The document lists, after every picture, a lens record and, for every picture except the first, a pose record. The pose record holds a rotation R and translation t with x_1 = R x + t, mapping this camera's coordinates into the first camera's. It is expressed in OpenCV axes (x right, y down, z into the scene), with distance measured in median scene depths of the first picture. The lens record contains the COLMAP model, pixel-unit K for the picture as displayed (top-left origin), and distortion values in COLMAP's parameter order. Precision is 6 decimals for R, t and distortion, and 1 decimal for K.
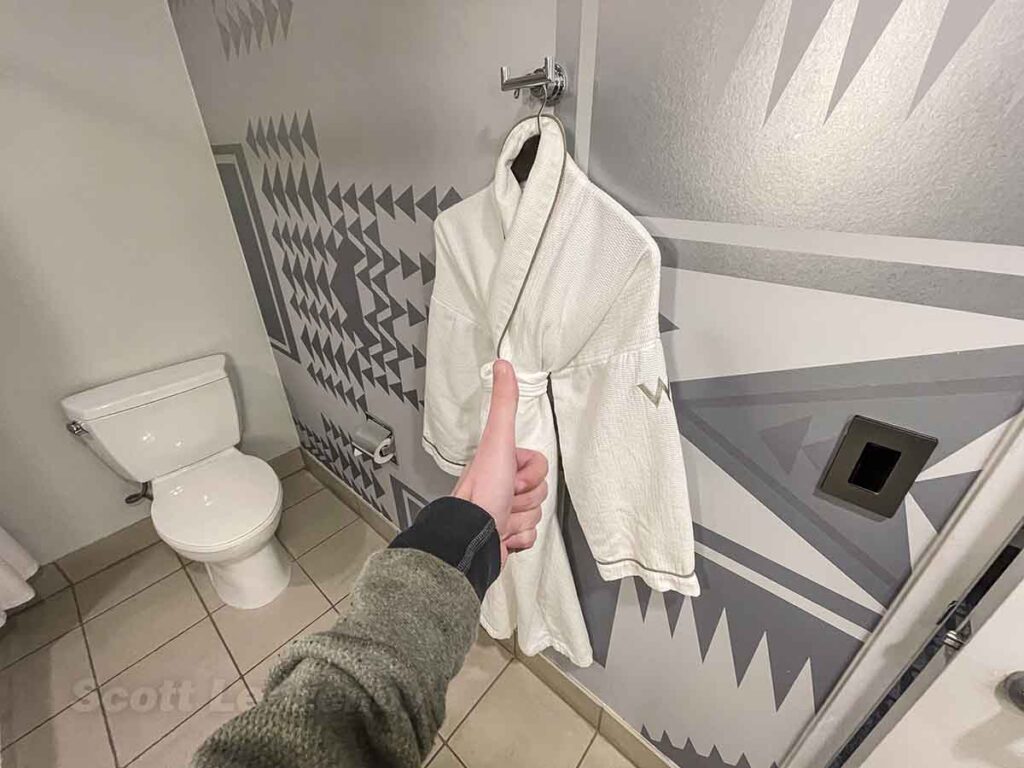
lens RADIAL K [[411.0, 0, 512.0], [0, 411.0, 384.0], [0, 0, 1]] dist [-0.003696, -0.000160]
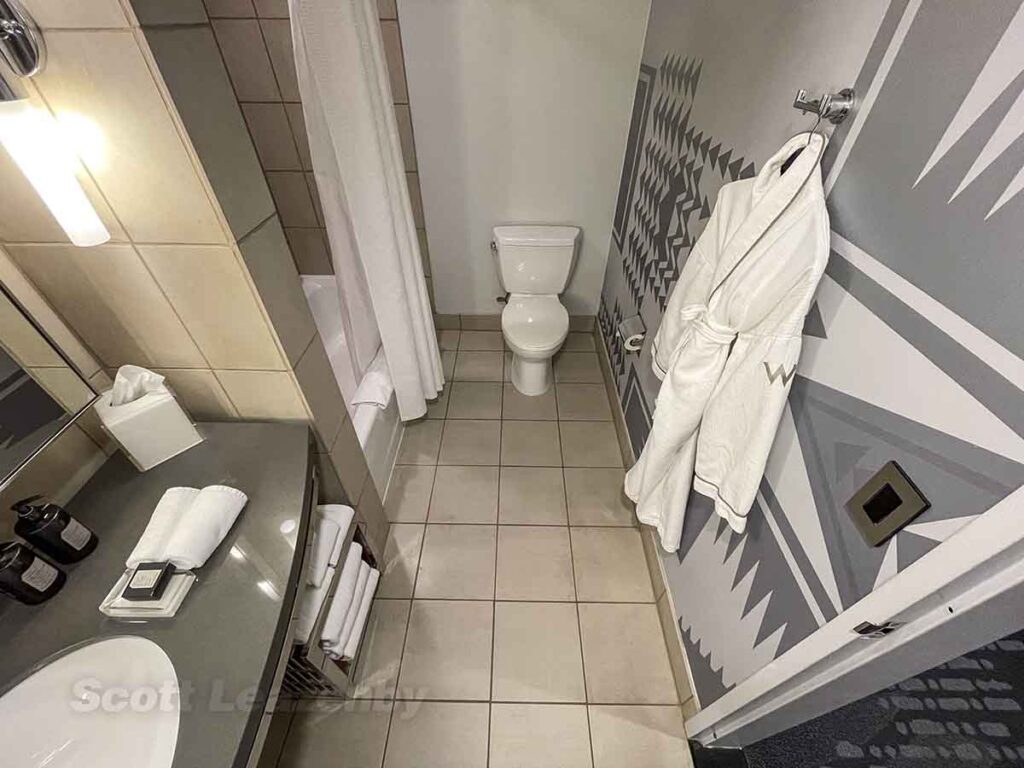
lens RADIAL K [[411.0, 0, 512.0], [0, 411.0, 384.0], [0, 0, 1]] dist [-0.003696, -0.000160]
pose [[0.643117, 0.517603, -0.564346, 0.249528], [-0.373069, 0.855373, 0.359384, -0.047774], [0.668745, -0.020586, 0.743207, -0.237381]]
